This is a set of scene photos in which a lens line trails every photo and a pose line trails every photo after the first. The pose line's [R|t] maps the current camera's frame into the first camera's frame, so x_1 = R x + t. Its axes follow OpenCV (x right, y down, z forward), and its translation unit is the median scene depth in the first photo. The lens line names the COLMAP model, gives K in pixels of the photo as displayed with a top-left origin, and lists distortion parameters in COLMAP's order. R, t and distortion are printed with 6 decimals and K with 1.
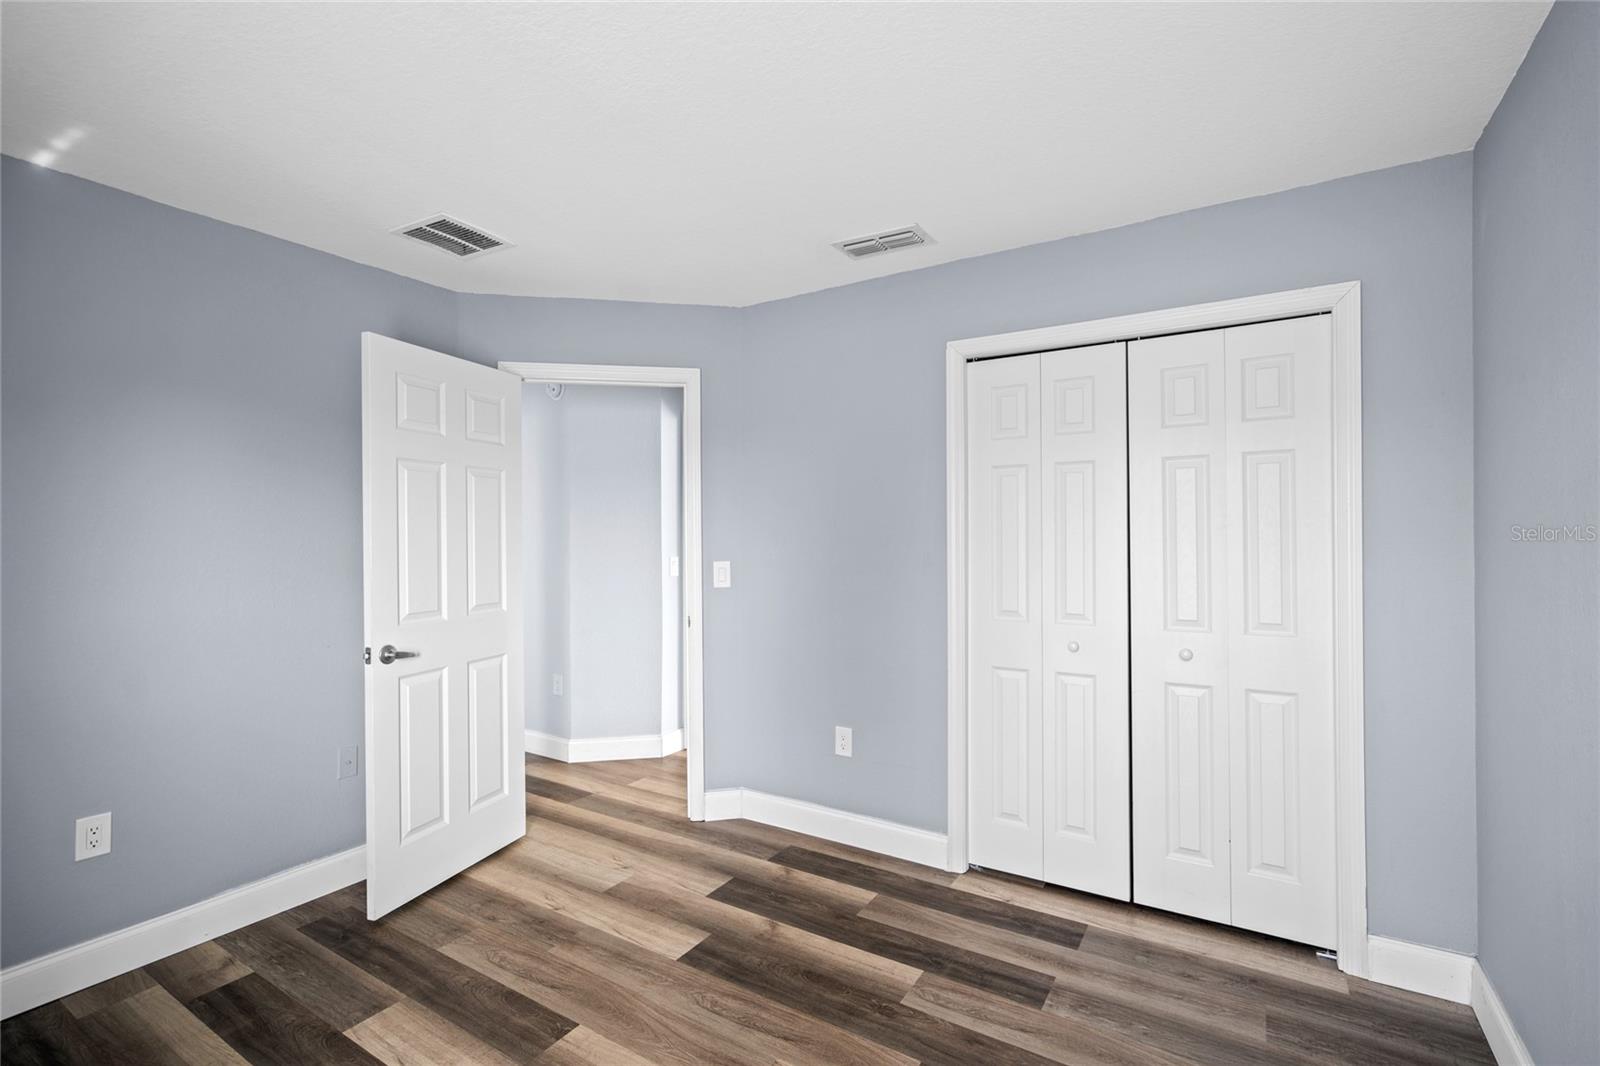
lens RADIAL K [[728.9, 0, 794.7], [0, 728.9, 526.2], [0, 0, 1]] dist [-0.002943, 0.000033]
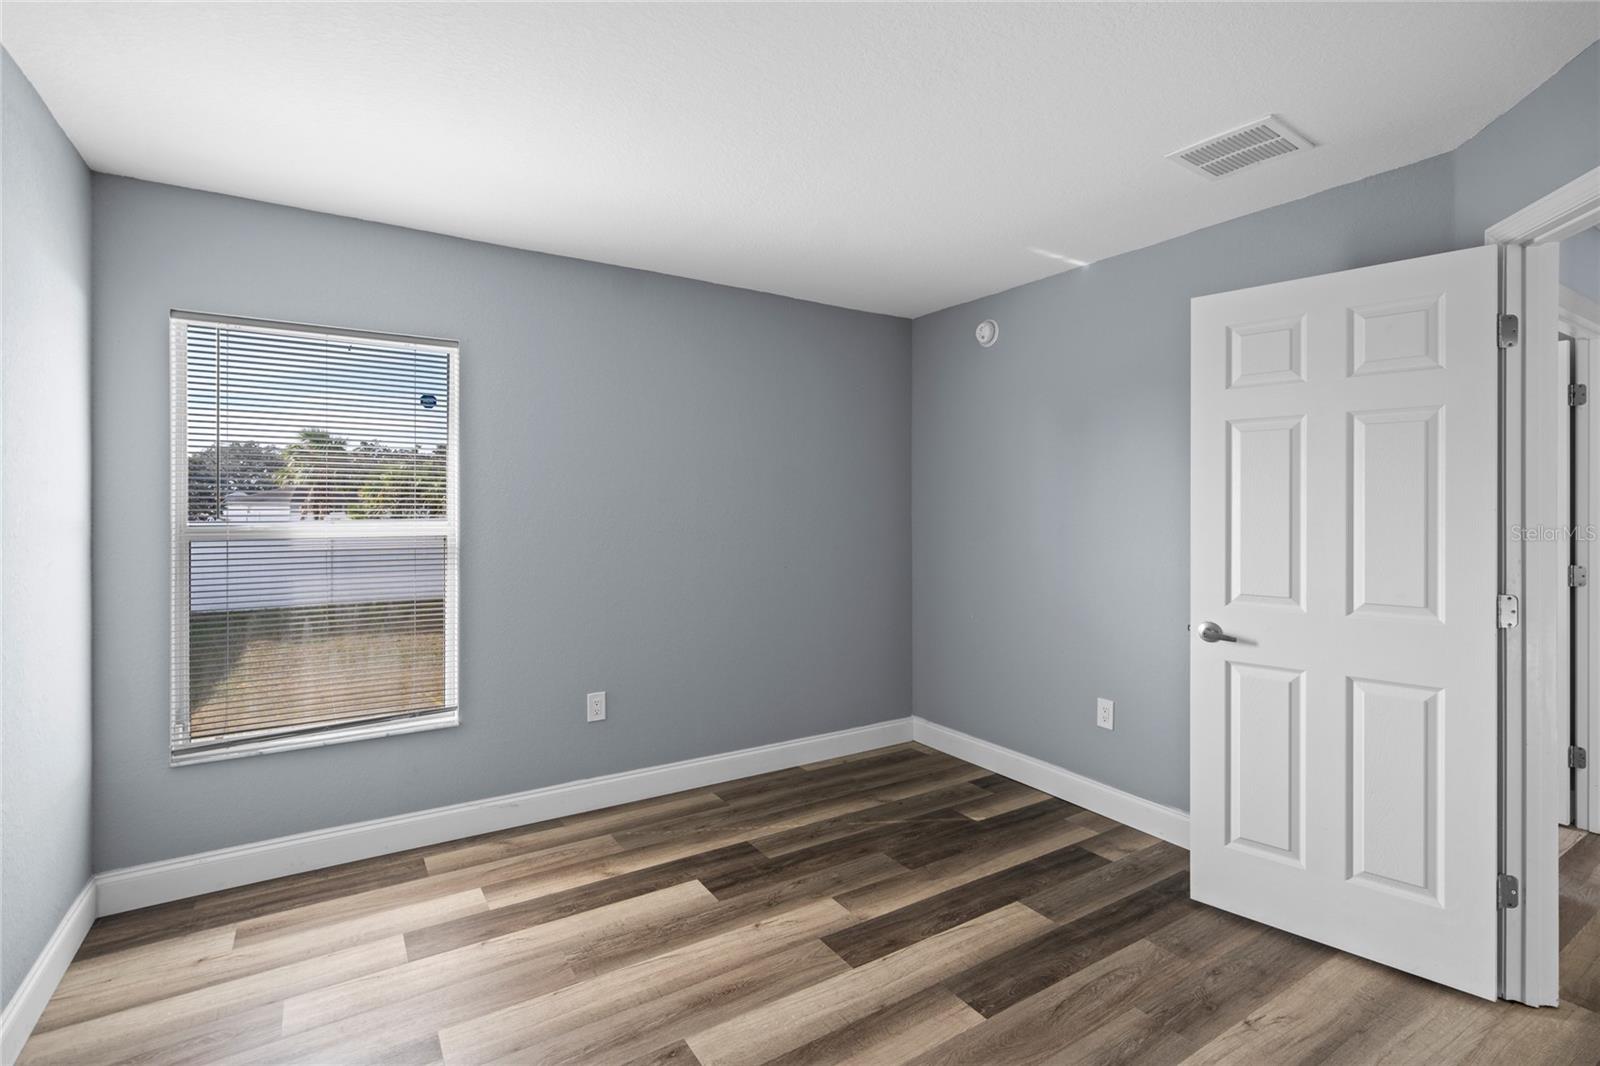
lens RADIAL K [[728.9, 0, 807.1], [0, 728.9, 508.0], [0, 0, 1]] dist [-0.002943, 0.000033]
pose [[-0.401489, 0.009048, -0.915819, 0.556614], [0.008290, 0.999946, 0.006245, 0.004212], [0.915826, -0.005085, -0.401542, 0.974578]]
